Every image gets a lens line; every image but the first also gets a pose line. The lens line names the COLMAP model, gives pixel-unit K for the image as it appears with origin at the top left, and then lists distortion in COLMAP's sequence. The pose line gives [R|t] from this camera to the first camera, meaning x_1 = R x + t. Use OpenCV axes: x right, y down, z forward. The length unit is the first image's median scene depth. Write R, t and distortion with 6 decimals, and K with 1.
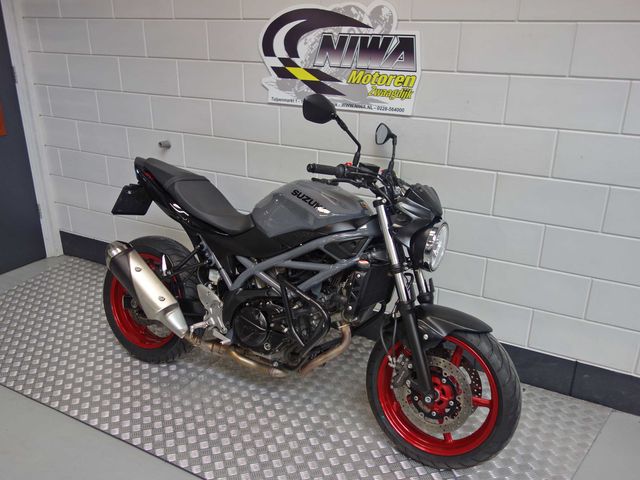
lens RADIAL K [[564.6, 0, 317.3], [0, 564.6, 239.5], [0, 0, 1]] dist [0.015516, 0.005248]
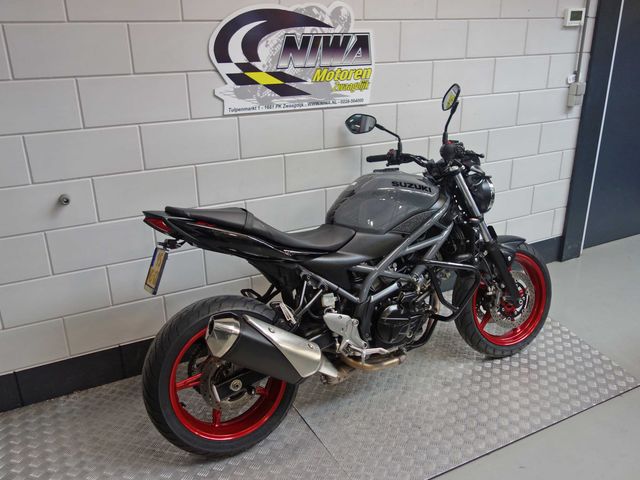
lens RADIAL K [[564.6, 0, 317.6], [0, 564.6, 240.5], [0, 0, 1]] dist [0.015516, 0.005248]
pose [[0.545491, -0.315324, 0.776538, -0.840379], [0.311582, 0.936417, 0.161370, -0.173665], [-0.778047, 0.153929, 0.609056, 0.422026]]
